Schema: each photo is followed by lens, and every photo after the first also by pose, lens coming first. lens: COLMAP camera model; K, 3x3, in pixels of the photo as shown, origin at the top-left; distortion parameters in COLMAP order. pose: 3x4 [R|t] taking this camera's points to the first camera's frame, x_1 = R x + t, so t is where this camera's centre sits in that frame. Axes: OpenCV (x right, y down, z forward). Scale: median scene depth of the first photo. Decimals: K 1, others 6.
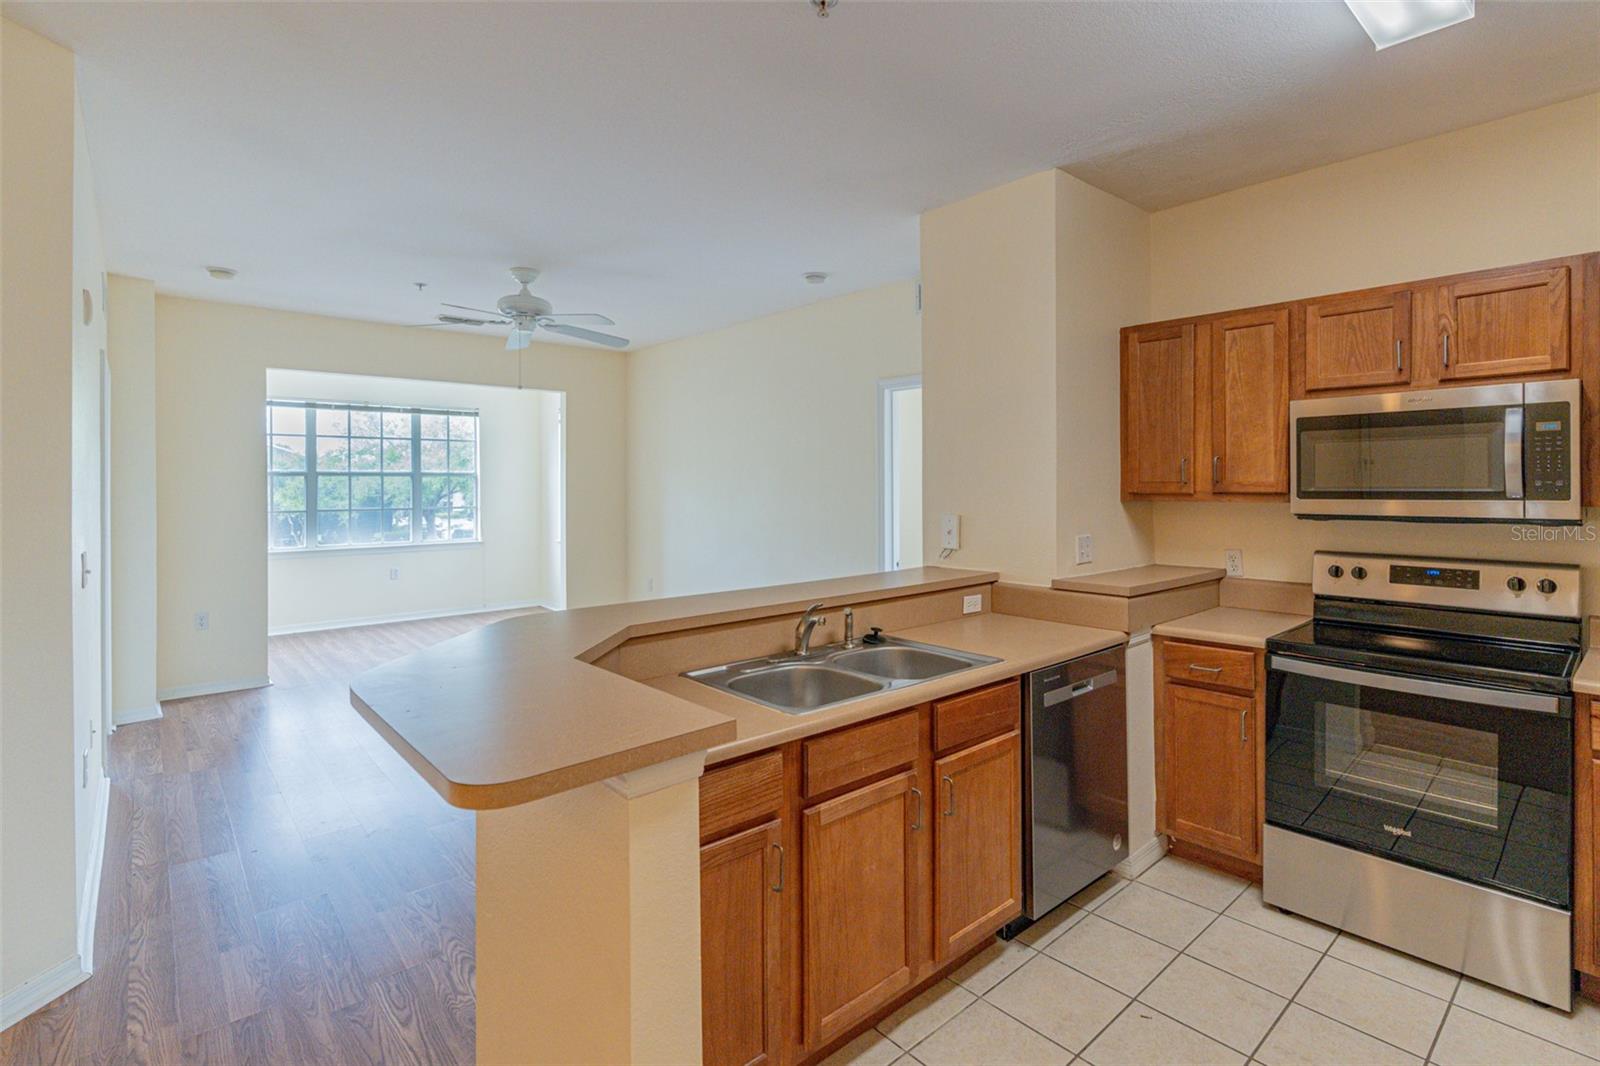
lens RADIAL K [[773.0, 0, 837.7], [0, 773.0, 485.4], [0, 0, 1]] dist [0.006287, -0.001436]
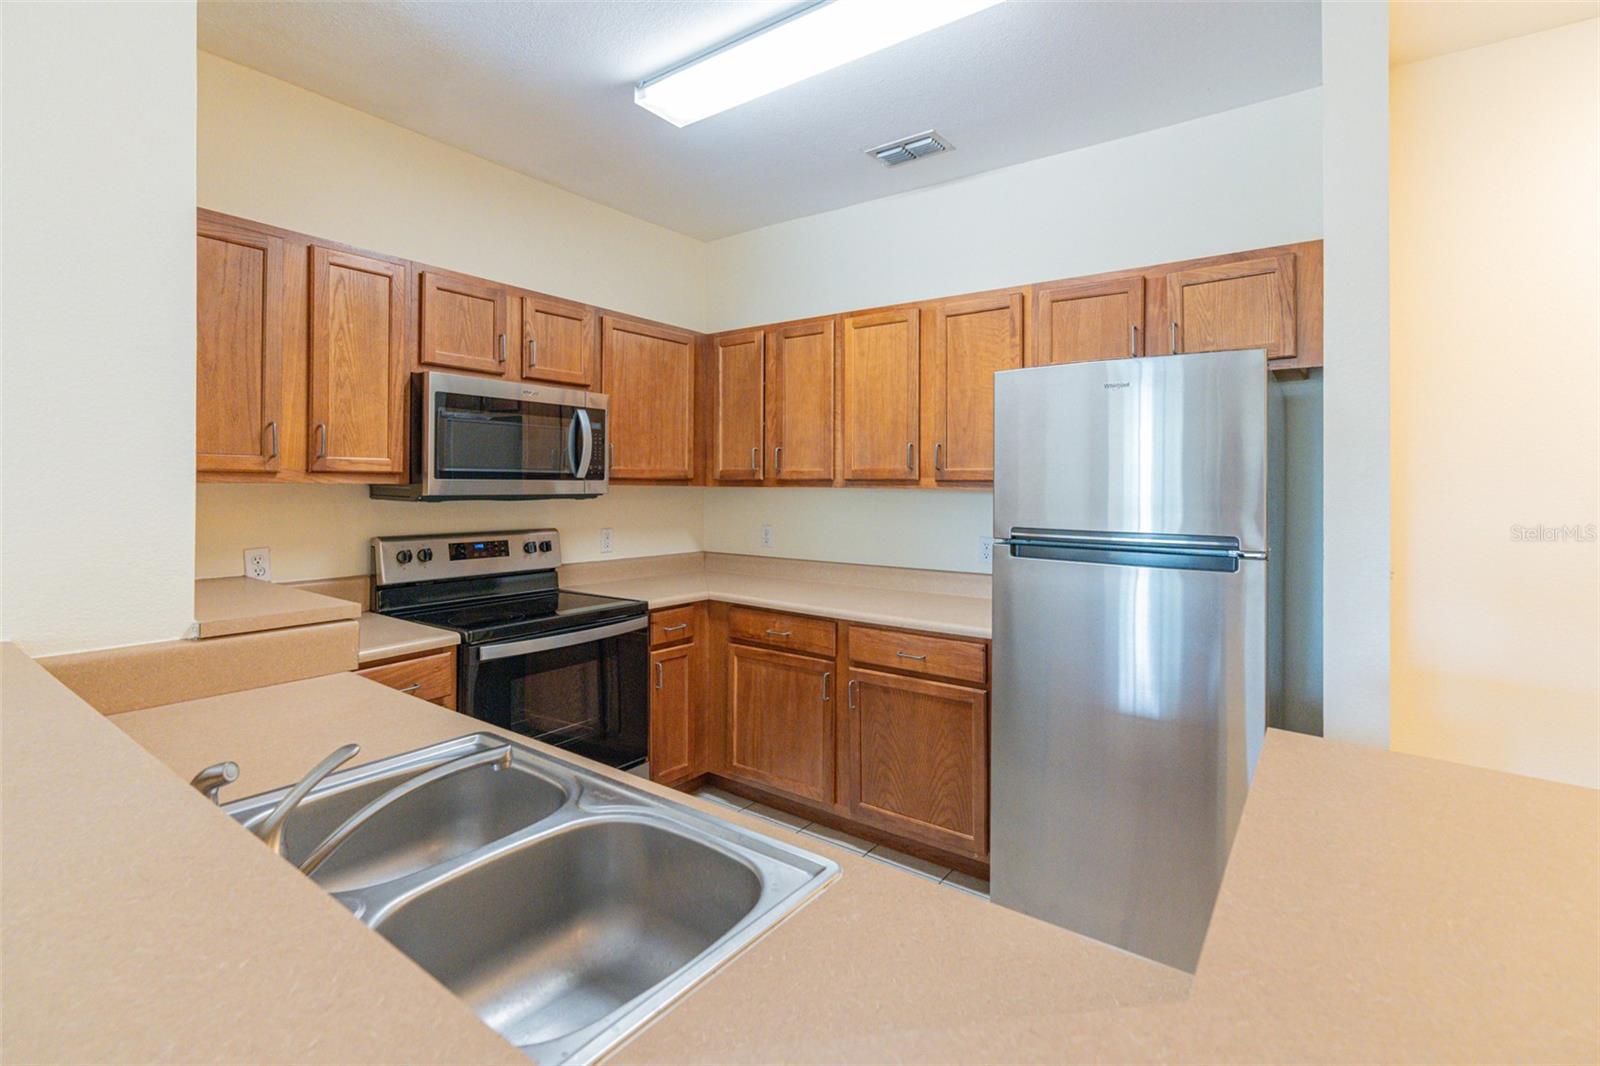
lens RADIAL K [[727.7, 0, 802.0], [0, 727.7, 480.0], [0, 0, 1]] dist [0.001749, -0.000197]
pose [[-0.199122, 0.003204, 0.979969, -0.341277], [-0.011314, 0.999920, -0.005568, 0.017812], [-0.979909, -0.012196, -0.199070, 0.739600]]
